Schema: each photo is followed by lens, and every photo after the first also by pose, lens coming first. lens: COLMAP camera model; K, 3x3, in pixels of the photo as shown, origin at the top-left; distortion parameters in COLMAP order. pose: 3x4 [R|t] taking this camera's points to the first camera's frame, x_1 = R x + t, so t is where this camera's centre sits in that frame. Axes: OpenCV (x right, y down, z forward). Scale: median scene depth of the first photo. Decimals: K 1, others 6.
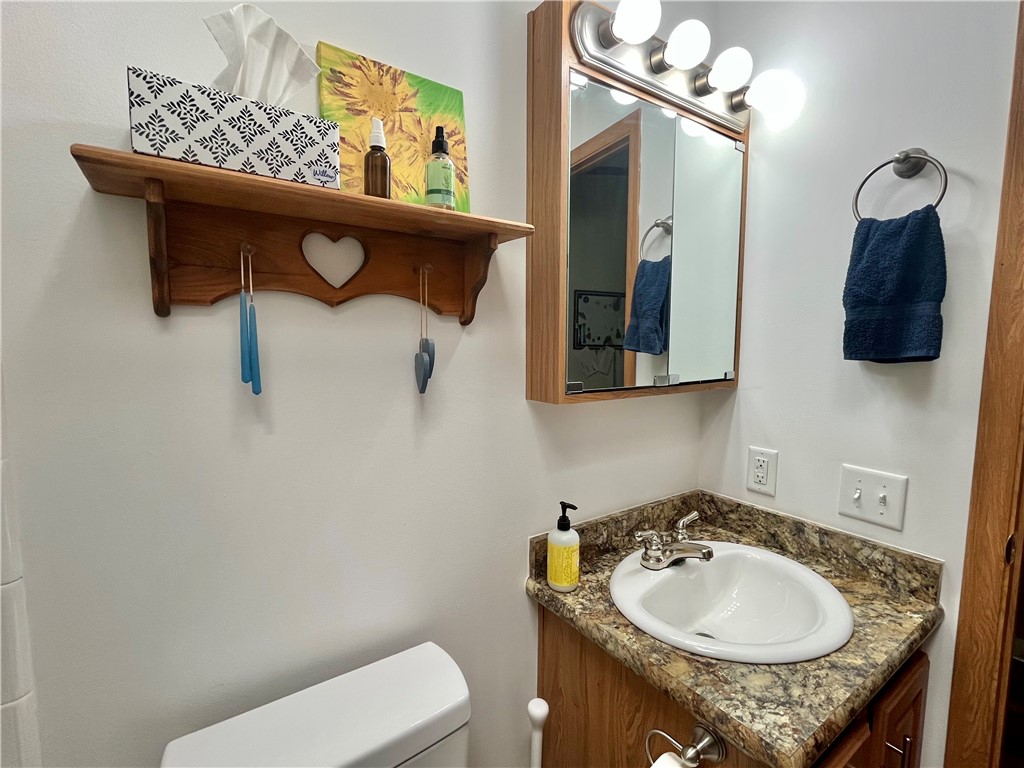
lens RADIAL K [[466.1, 0, 512.4], [0, 466.1, 383.7], [0, 0, 1]] dist [-0.008983, 0.000104]
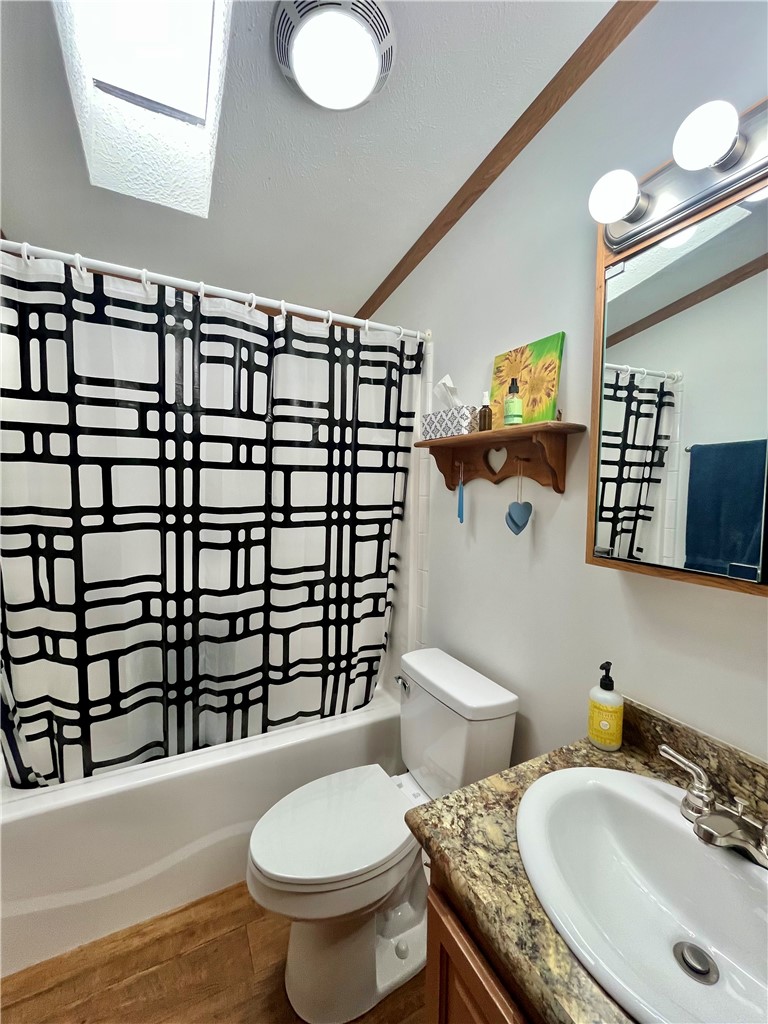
lens RADIAL K [[415.9, 0, 384.4], [0, 415.9, 511.6], [0, 0, 1]] dist [-0.003193, 0.000325]
pose [[-0.118705, 0.047529, -0.991791, 1.421257], [-0.110202, 0.992052, 0.060732, -0.107080], [0.986795, 0.116507, -0.112524, 0.756285]]
